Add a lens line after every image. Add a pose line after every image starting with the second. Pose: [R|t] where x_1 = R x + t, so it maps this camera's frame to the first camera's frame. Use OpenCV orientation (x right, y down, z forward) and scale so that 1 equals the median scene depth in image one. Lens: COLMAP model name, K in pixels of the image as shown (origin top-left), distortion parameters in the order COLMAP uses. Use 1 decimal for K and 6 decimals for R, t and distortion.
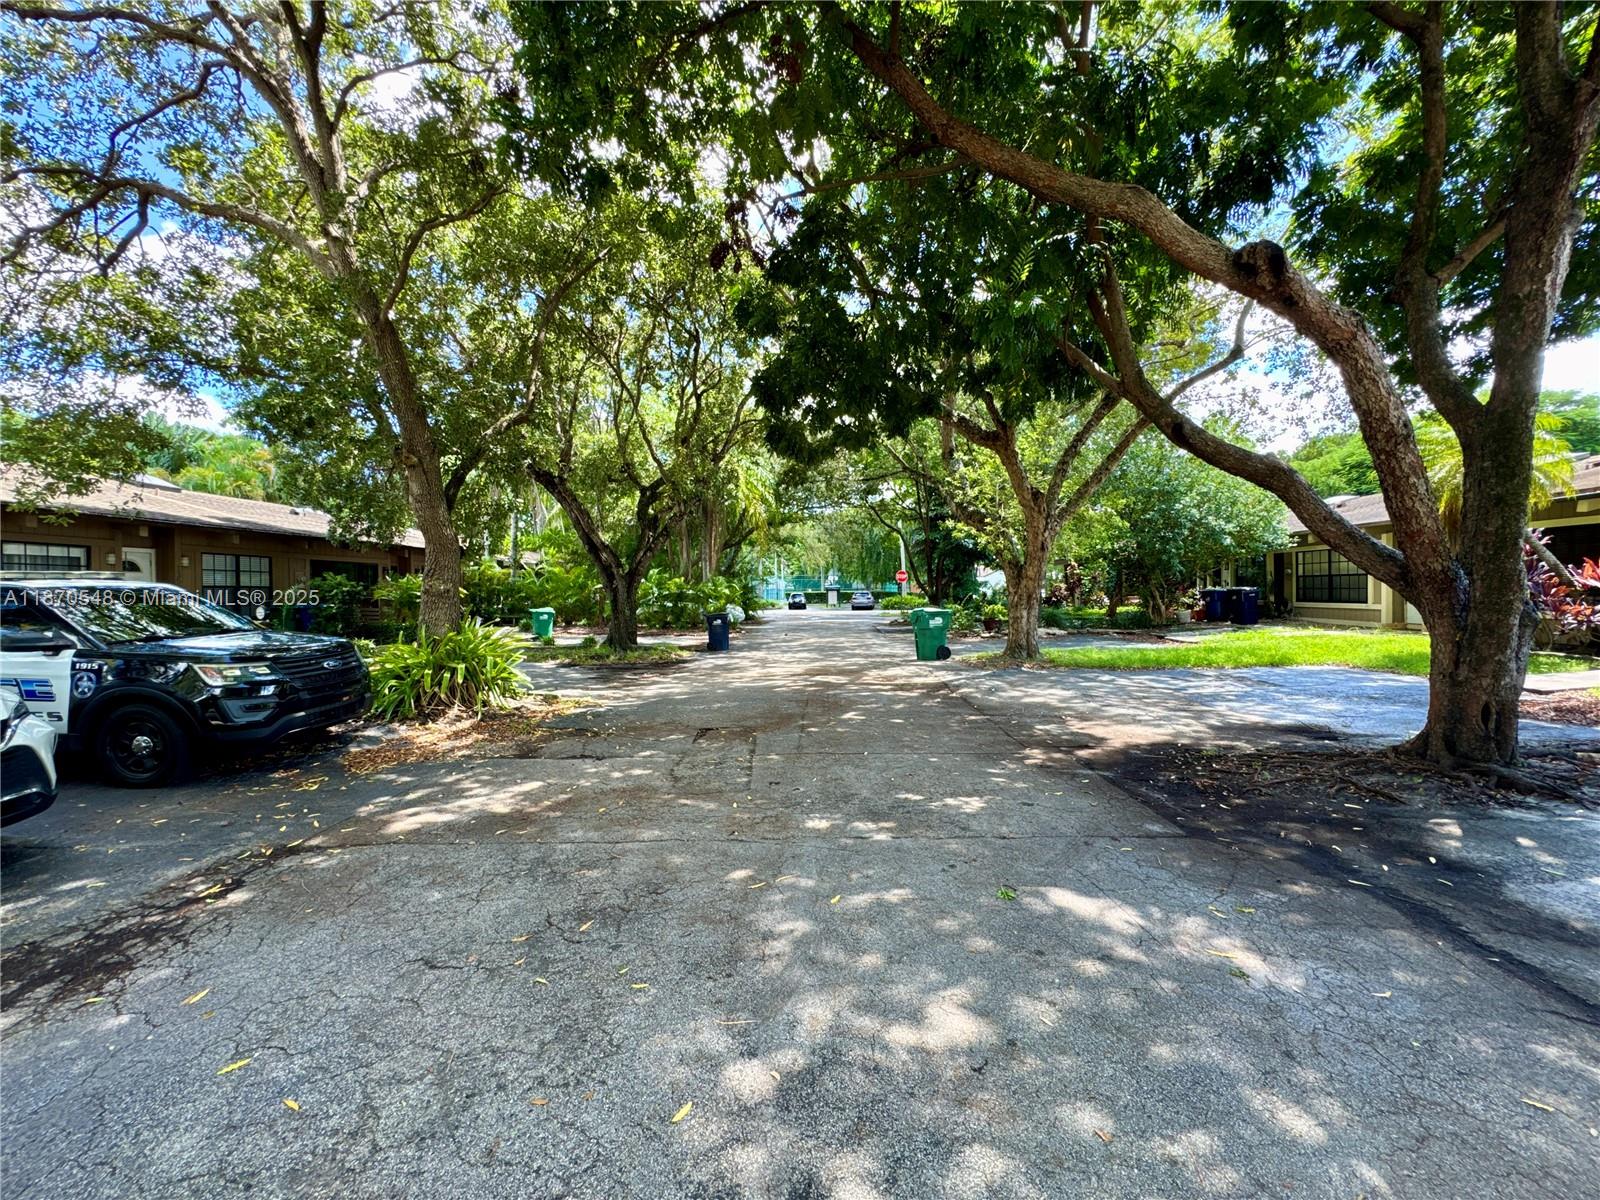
lens RADIAL K [[639.1, 0, 800.0], [0, 639.1, 600.0], [0, 0, 1]] dist [-0.001117, -0.000009]
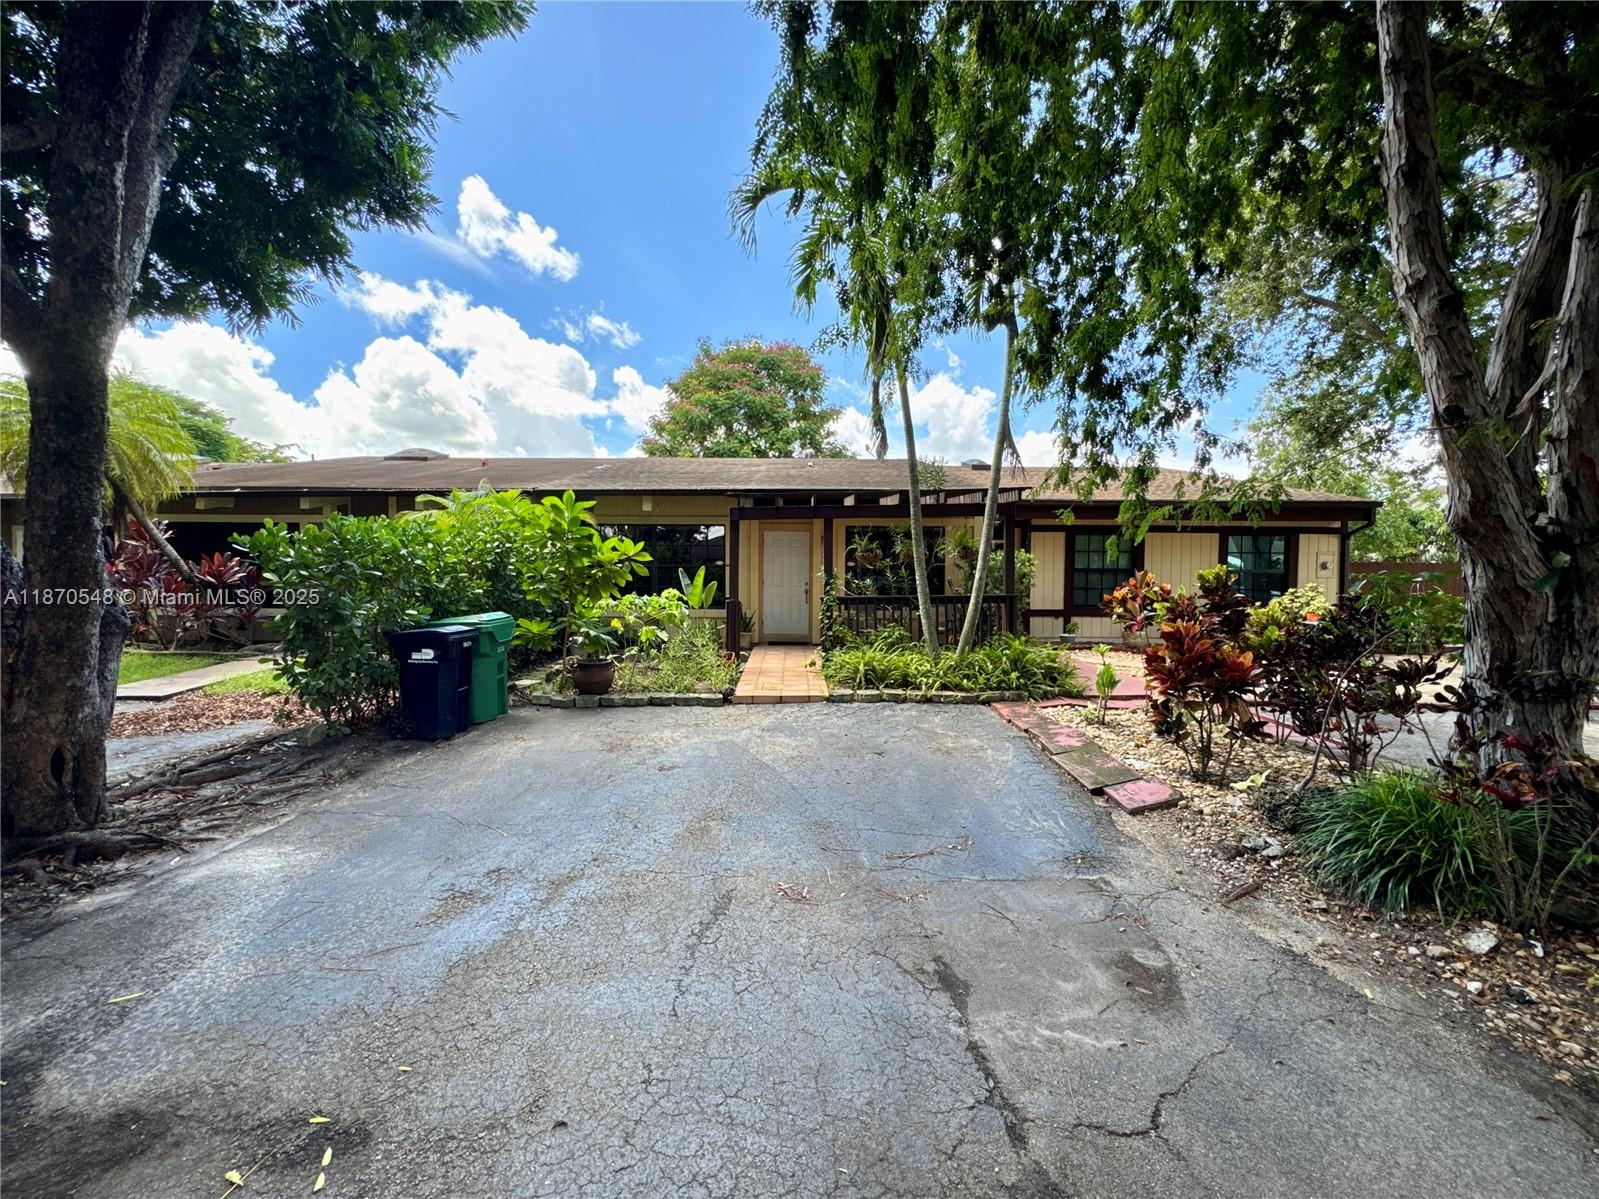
lens RADIAL K [[655.4, 0, 799.5], [0, 655.4, 599.5], [0, 0, 1]] dist [-0.003239, -0.000236]
pose [[-0.043841, -0.016230, 0.998907, 0.329653], [0.009068, 0.999820, 0.016643, -0.006508], [-0.998997, 0.009788, -0.043686, 0.217969]]
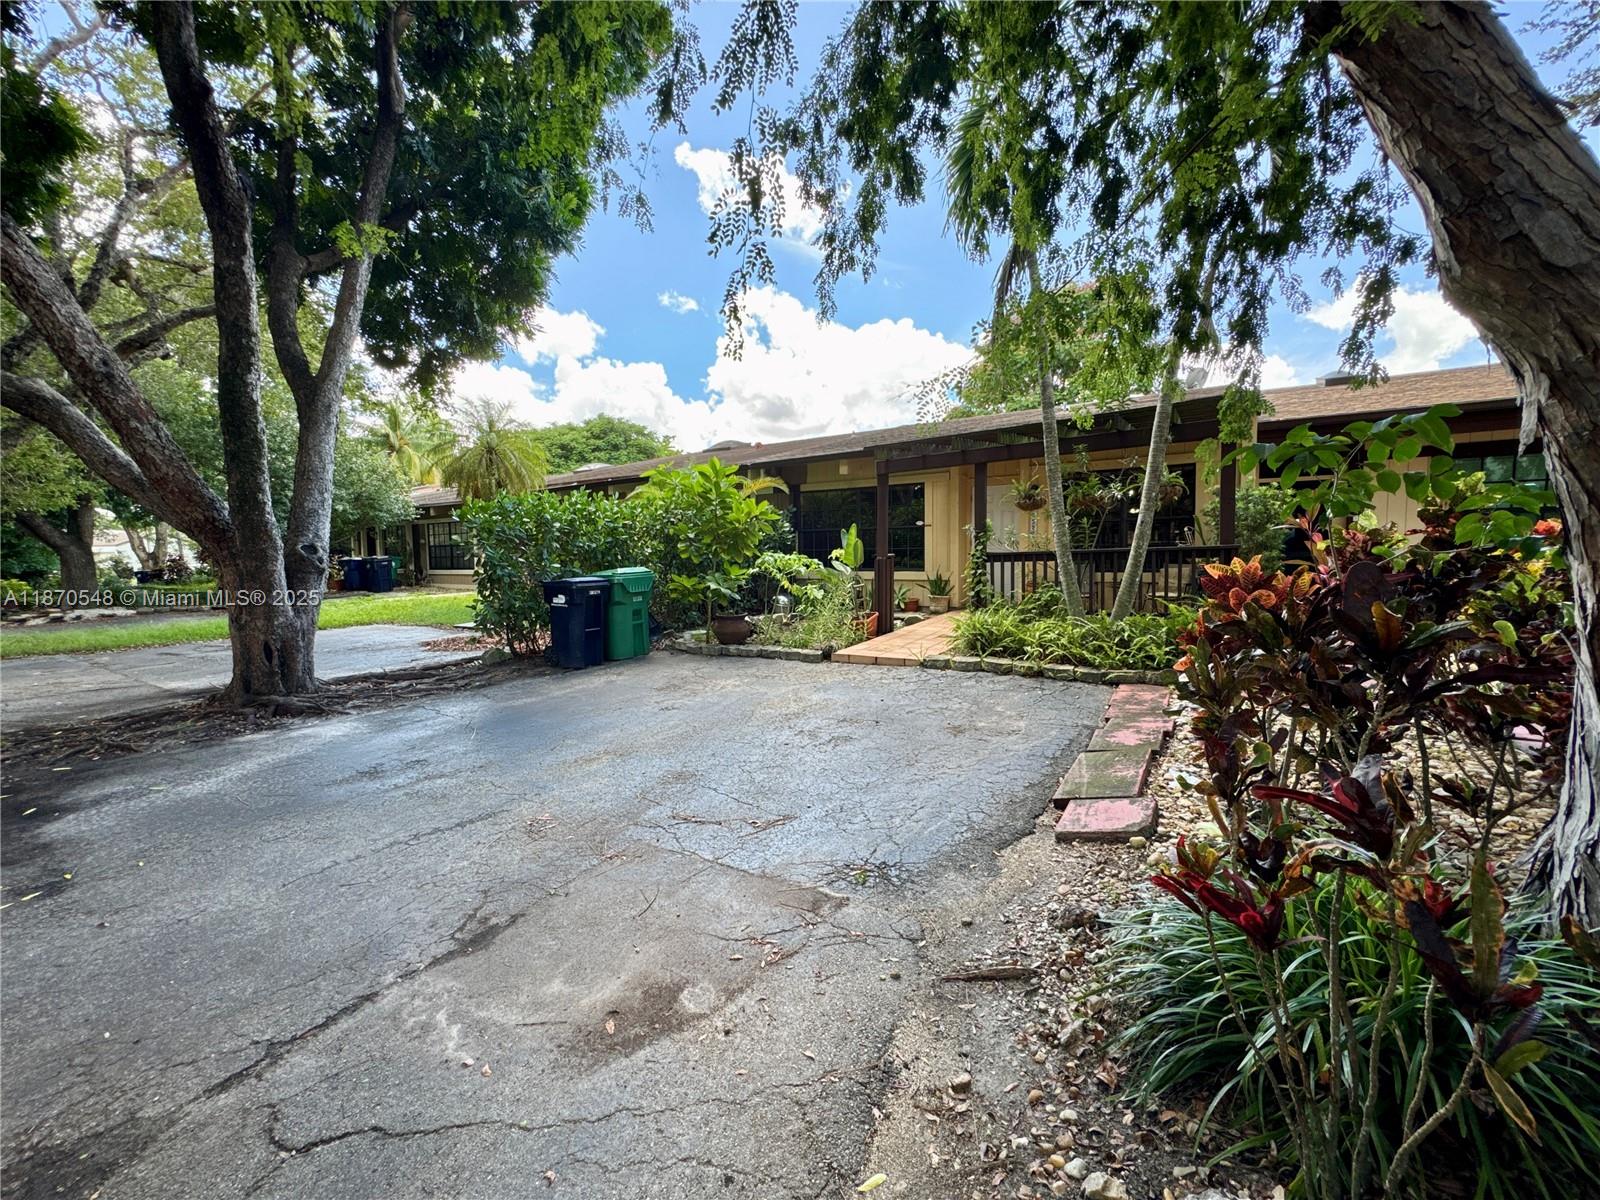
lens RADIAL K [[639.1, 0, 800.0], [0, 639.1, 600.0], [0, 0, 1]] dist [-0.001117, -0.000009]
pose [[0.495704, -0.052244, 0.866919, 0.575360], [0.017609, 0.998588, 0.050110, 0.048101], [-0.868313, -0.009574, 0.495924, -0.358314]]
